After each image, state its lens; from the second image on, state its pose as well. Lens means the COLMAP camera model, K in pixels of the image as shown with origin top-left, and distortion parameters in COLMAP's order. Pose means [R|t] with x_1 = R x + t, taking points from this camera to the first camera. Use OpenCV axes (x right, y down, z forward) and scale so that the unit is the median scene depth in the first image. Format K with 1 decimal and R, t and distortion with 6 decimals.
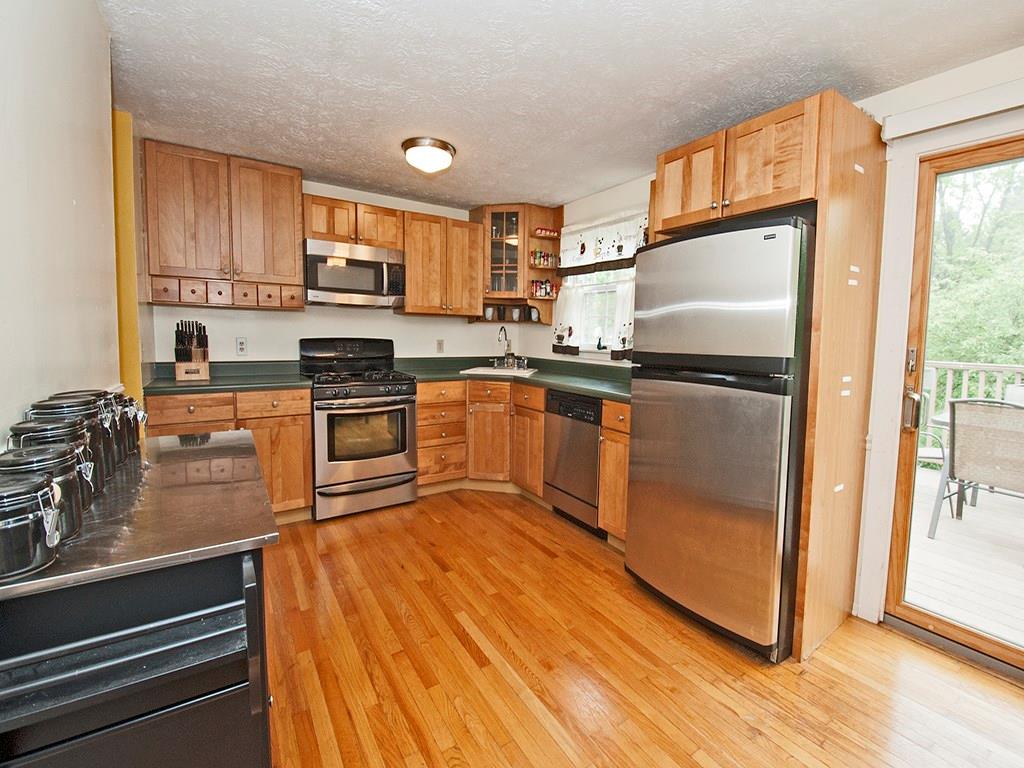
lens RADIAL K [[453.2, 0, 520.2], [0, 453.2, 377.8], [0, 0, 1]] dist [-0.005515, -0.003853]
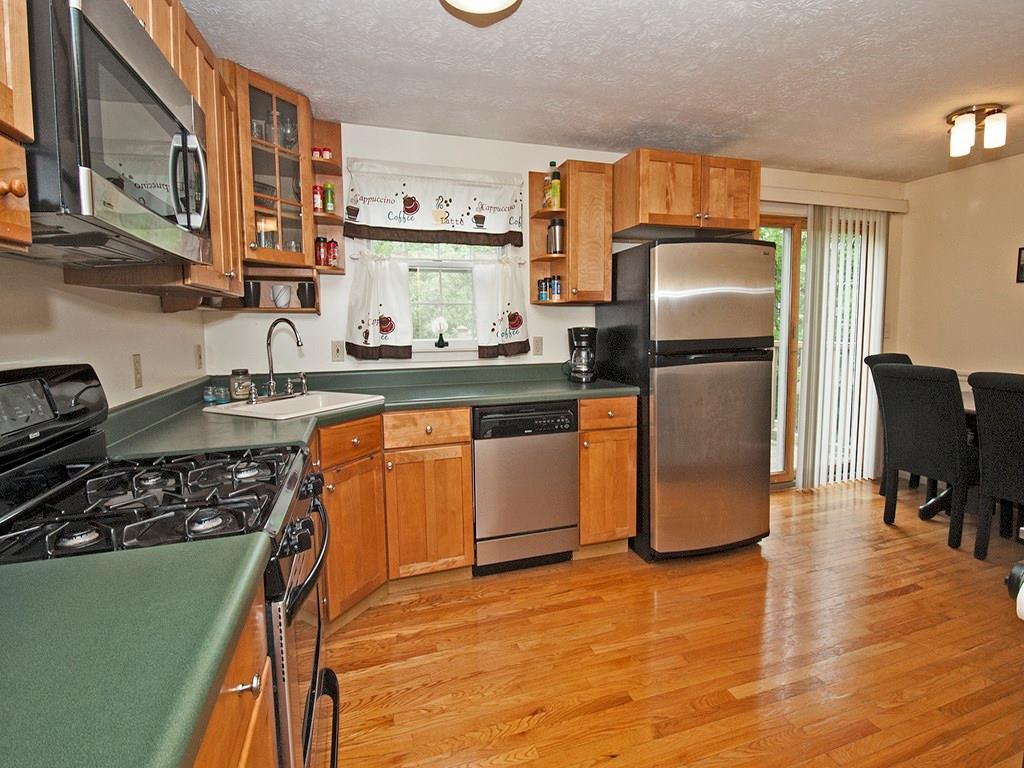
lens RADIAL K [[491.1, 0, 530.4], [0, 491.1, 376.4], [0, 0, 1]] dist [-0.000931, -0.007727]
pose [[0.248880, -0.122380, 0.960772, -0.695722], [0.112263, 0.988944, 0.096888, -0.093077], [-0.962006, 0.083746, 0.259867, 0.785639]]
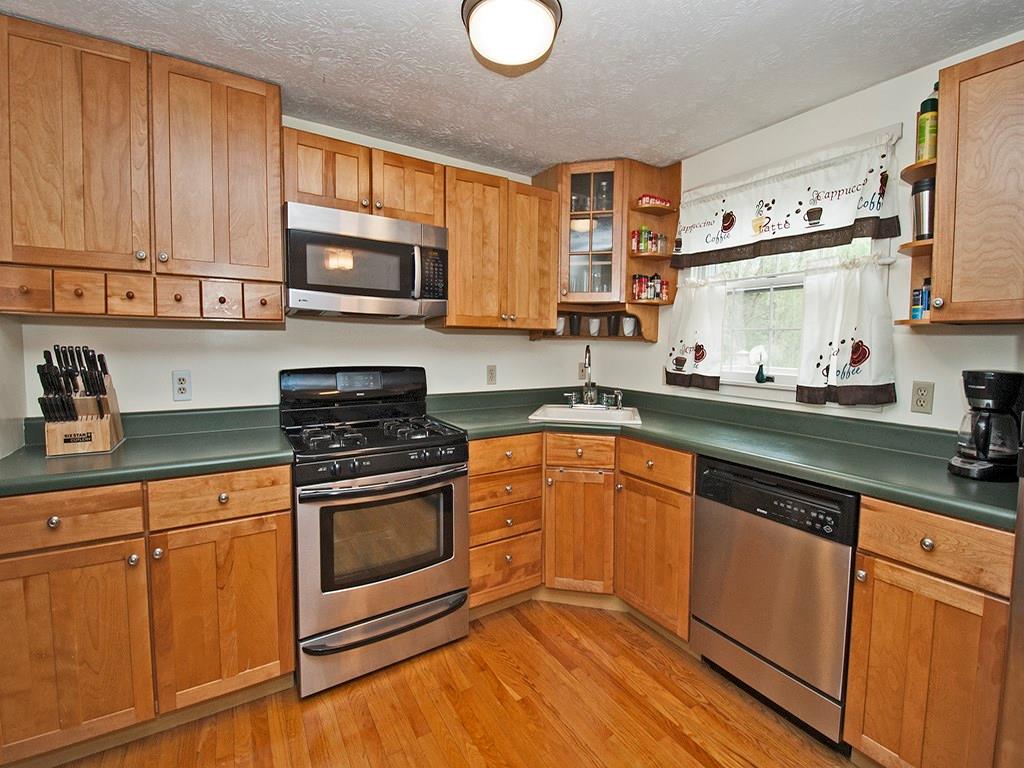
lens RADIAL K [[453.2, 0, 511.4], [0, 453.2, 371.5], [0, 0, 1]] dist [-0.005515, -0.003853]
pose [[0.999621, -0.008279, -0.026262, -0.178472], [0.007335, 0.999331, -0.035842, -0.069372], [0.026542, 0.035636, 0.999012, 0.452965]]
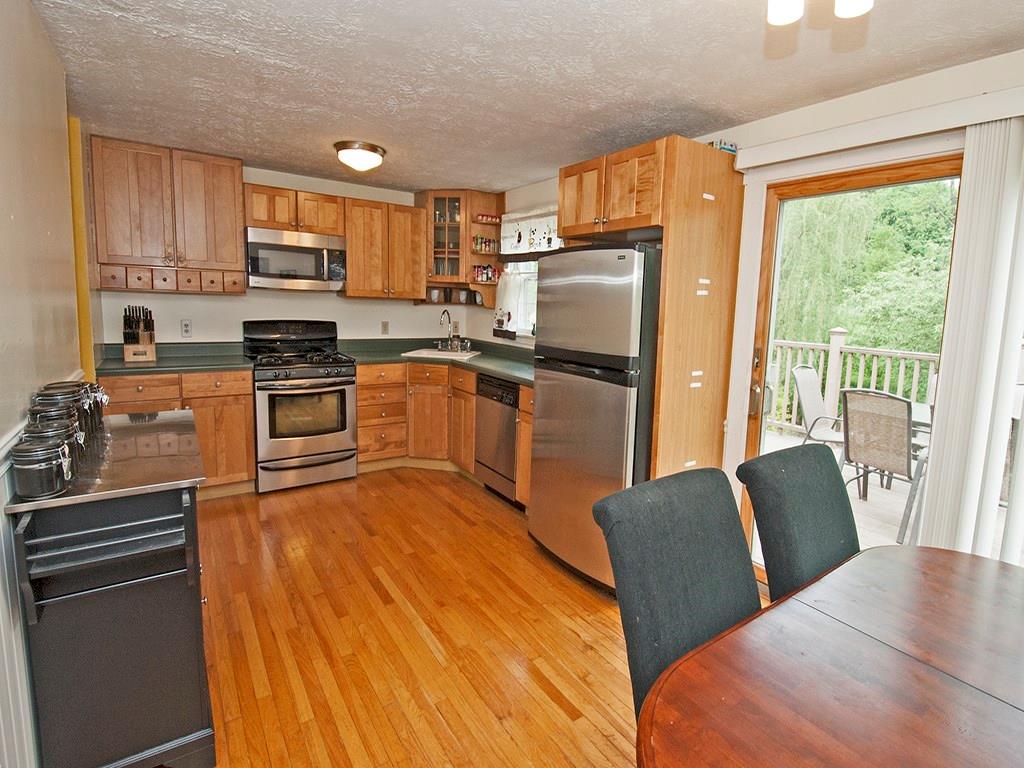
lens RADIAL K [[513.1, 0, 523.2], [0, 513.1, 373.8], [0, 0, 1]] dist [-0.005789, -0.005329]
pose [[0.999625, 0.013825, 0.023646, 0.149424], [-0.014893, 0.998849, 0.045585, -0.033118], [-0.022988, -0.045920, 0.998681, -0.224424]]
